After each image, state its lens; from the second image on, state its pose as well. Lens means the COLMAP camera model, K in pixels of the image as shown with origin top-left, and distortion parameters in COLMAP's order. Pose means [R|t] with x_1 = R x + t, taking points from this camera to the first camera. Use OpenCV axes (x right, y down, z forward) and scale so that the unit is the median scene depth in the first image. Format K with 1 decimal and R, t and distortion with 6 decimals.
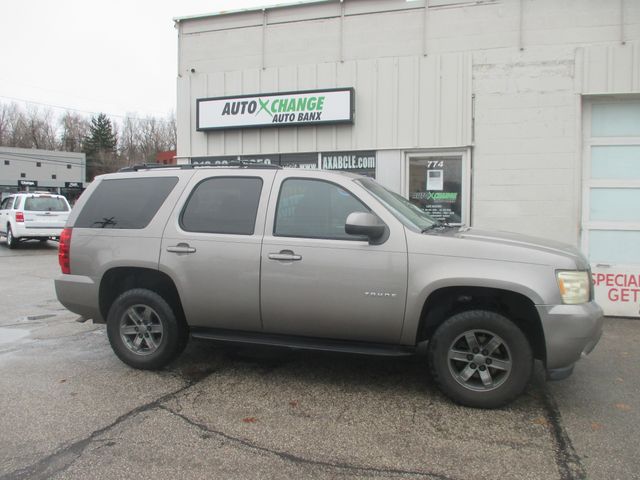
lens RADIAL K [[524.7, 0, 320.0], [0, 524.7, 240.0], [0, 0, 1]] dist [-0.044250, 0.008267]
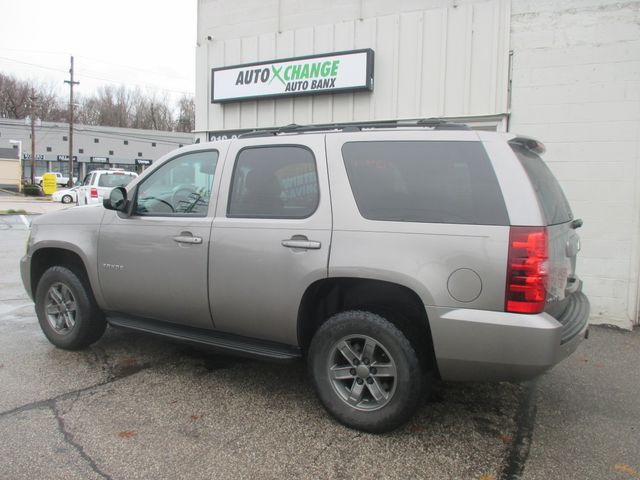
lens RADIAL K [[525.0, 0, 322.1], [0, 525.0, 238.6], [0, 0, 1]] dist [-0.043874, 0.006521]
pose [[0.979921, 0.033173, -0.196605, 0.162658], [-0.026541, 0.998989, 0.036277, -0.005030], [0.197610, -0.030331, 0.979811, 0.121807]]
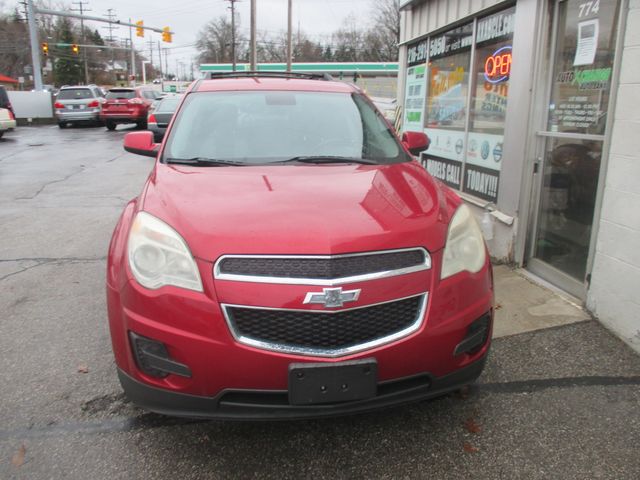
lens RADIAL K [[525.7, 0, 321.4], [0, 525.7, 239.7], [0, 0, 1]] dist [-0.042602, 0.003606]
pose [[0.423526, 0.221363, -0.878422, 0.566600], [-0.060353, 0.974425, 0.216457, -0.025885], [0.903871, -0.038660, 0.426054, 0.559141]]
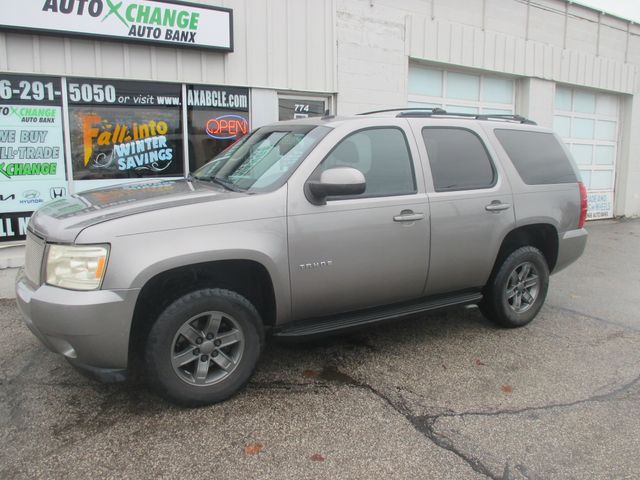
lens RADIAL K [[524.7, 0, 320.0], [0, 524.7, 240.0], [0, 0, 1]] dist [-0.044250, 0.008267]
pose [[0.643705, -0.128169, 0.754464, -0.513473], [0.034783, 0.989756, 0.138465, -0.034936], [-0.764482, -0.062888, 0.641570, 0.327368]]
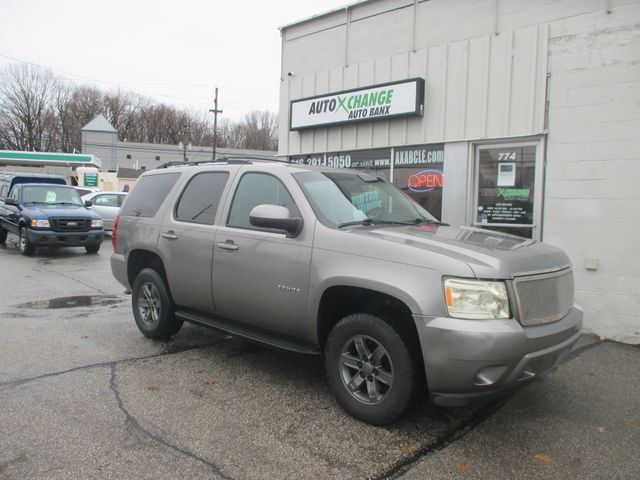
lens RADIAL K [[524.7, 0, 320.0], [0, 524.7, 240.0], [0, 0, 1]] dist [-0.044250, 0.008267]
pose [[0.895156, 0.045532, -0.443421, 0.327546], [-0.045174, 0.998914, 0.011377, -0.000667], [0.443457, 0.009846, 0.896241, 0.076033]]
